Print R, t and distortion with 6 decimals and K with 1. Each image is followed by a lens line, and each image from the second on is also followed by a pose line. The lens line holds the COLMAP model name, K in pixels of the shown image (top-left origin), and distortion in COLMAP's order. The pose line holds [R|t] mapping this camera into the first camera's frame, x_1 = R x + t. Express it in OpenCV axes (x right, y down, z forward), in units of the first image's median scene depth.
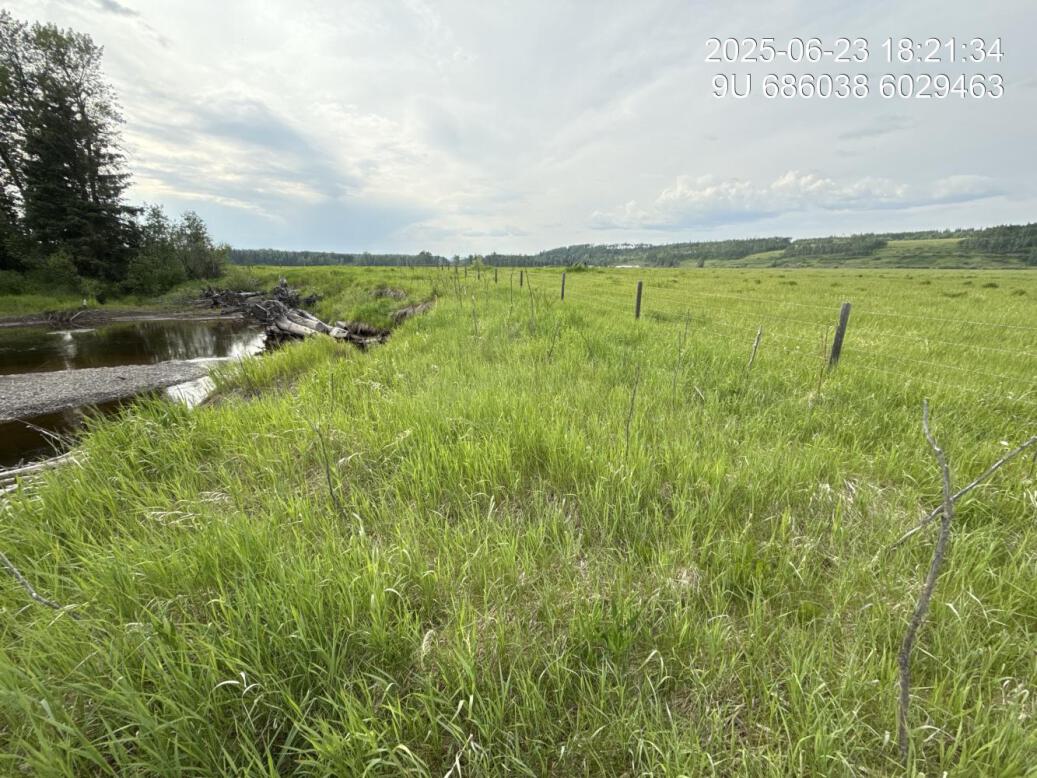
lens RADIAL K [[409.8, 0, 518.5], [0, 409.8, 389.0], [0, 0, 1]] dist [0.000430, 0.000050]
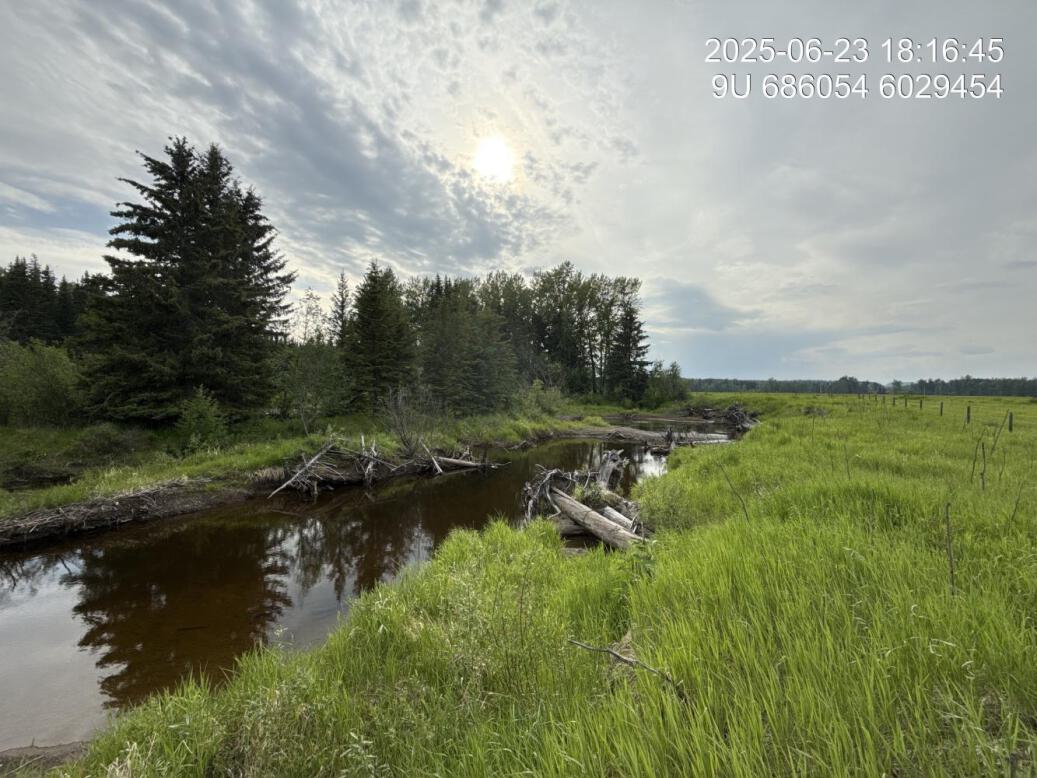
lens RADIAL K [[409.8, 0, 518.5], [0, 409.8, 389.0], [0, 0, 1]] dist [0.000430, 0.000050]
pose [[0.629404, 0.003353, -0.777071, 0.113496], [-0.231159, 0.955530, -0.183109, 0.138352], [0.741900, 0.294876, 0.602190, -0.484519]]
